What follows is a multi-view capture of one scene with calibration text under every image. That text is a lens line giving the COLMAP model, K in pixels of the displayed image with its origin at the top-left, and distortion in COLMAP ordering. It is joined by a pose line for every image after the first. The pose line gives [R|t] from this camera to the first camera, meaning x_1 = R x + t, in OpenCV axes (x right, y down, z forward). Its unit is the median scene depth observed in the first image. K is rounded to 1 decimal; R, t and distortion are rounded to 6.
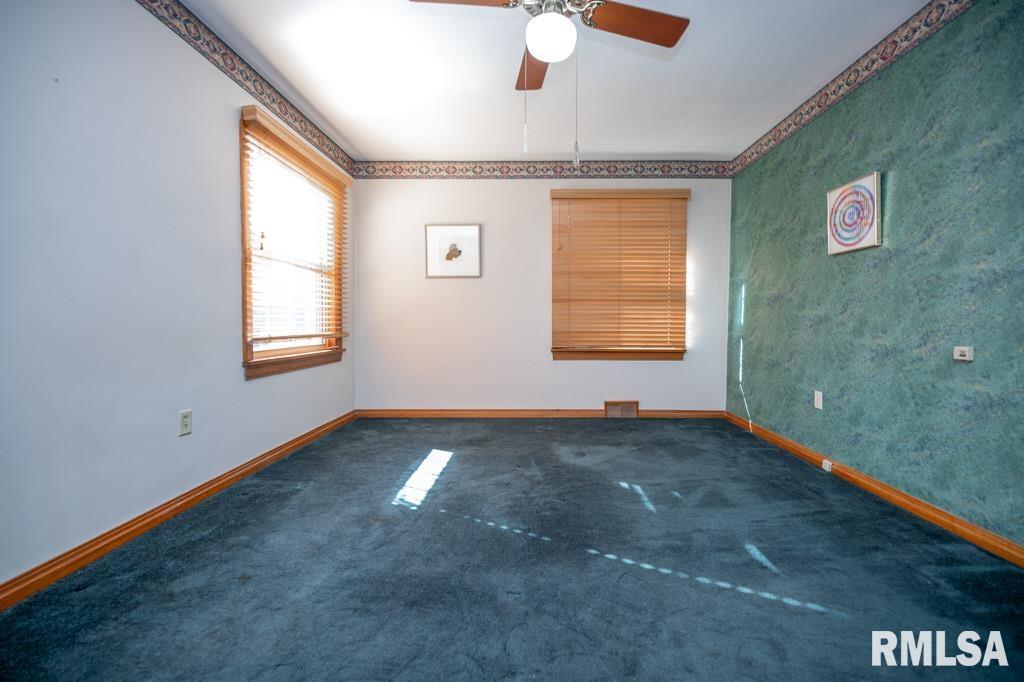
lens RADIAL K [[414.1, 0, 512.5], [0, 414.1, 337.5], [0, 0, 1]] dist [-0.004285, -0.000518]
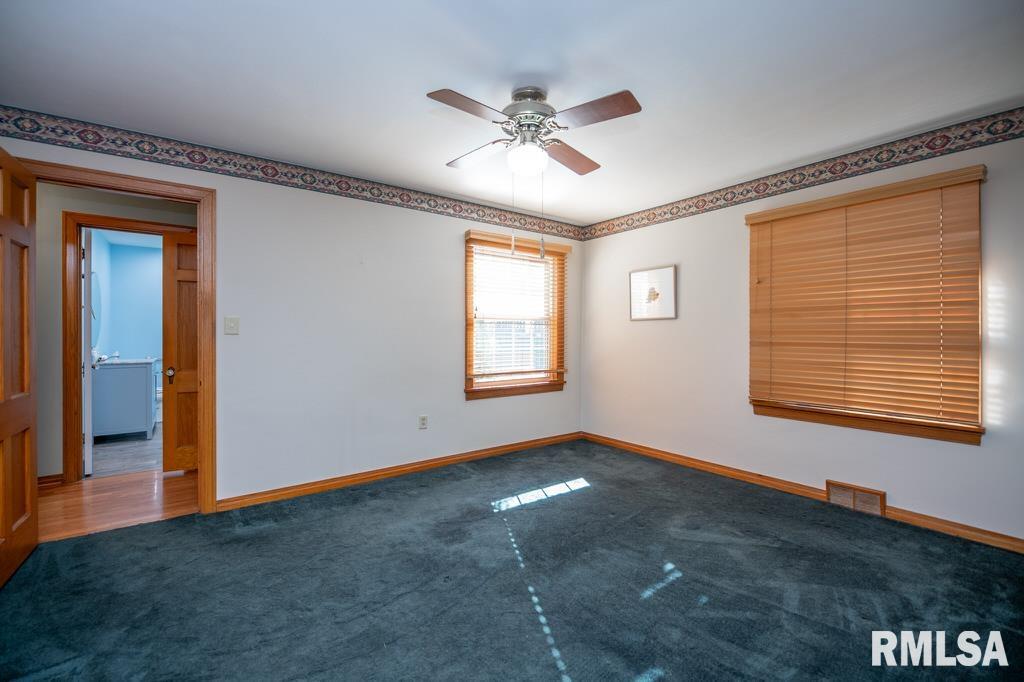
lens RADIAL K [[416.3, 0, 513.8], [0, 416.3, 338.3], [0, 0, 1]] dist [-0.000909, -0.000775]
pose [[0.622385, 0.003252, -0.782704, 0.470425], [-0.027291, 0.999473, -0.017549, -0.073645], [0.782235, 0.032283, 0.622146, 0.090340]]
